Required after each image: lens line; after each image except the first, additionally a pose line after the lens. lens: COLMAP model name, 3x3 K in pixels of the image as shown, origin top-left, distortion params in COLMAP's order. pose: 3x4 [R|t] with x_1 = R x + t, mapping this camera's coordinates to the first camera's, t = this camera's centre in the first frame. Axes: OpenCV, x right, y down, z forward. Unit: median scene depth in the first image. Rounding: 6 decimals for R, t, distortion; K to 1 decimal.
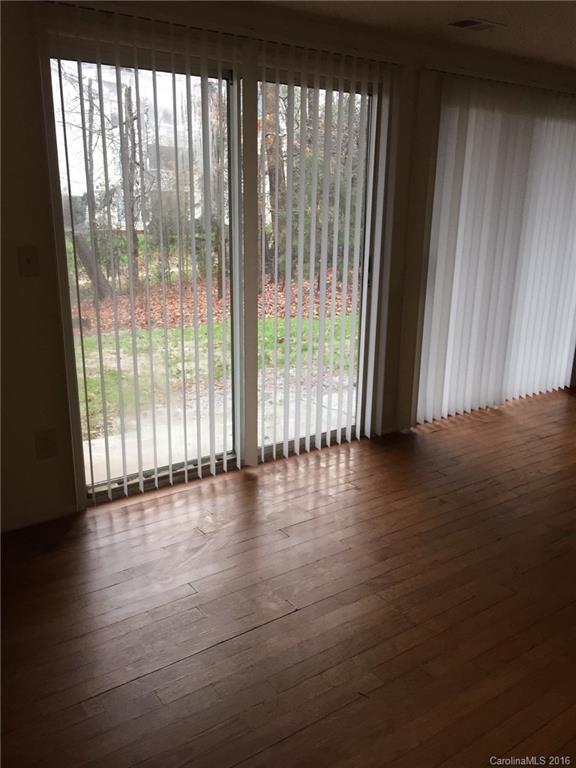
lens RADIAL K [[663.7, 0, 291.4], [0, 663.7, 381.9], [0, 0, 1]] dist [0.047803, 0.003834]
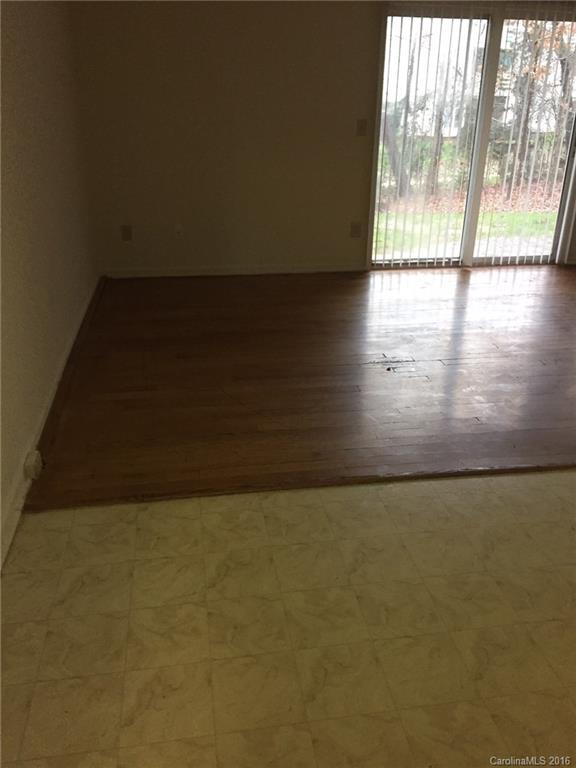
lens RADIAL K [[663.7, 0, 286.3], [0, 663.7, 385.5], [0, 0, 1]] dist [0.047803, 0.003834]
pose [[0.900649, 0.168797, -0.400424, 0.218514], [-0.116559, 0.981546, 0.151597, 0.194805], [0.418624, -0.089862, 0.903703, -0.630790]]
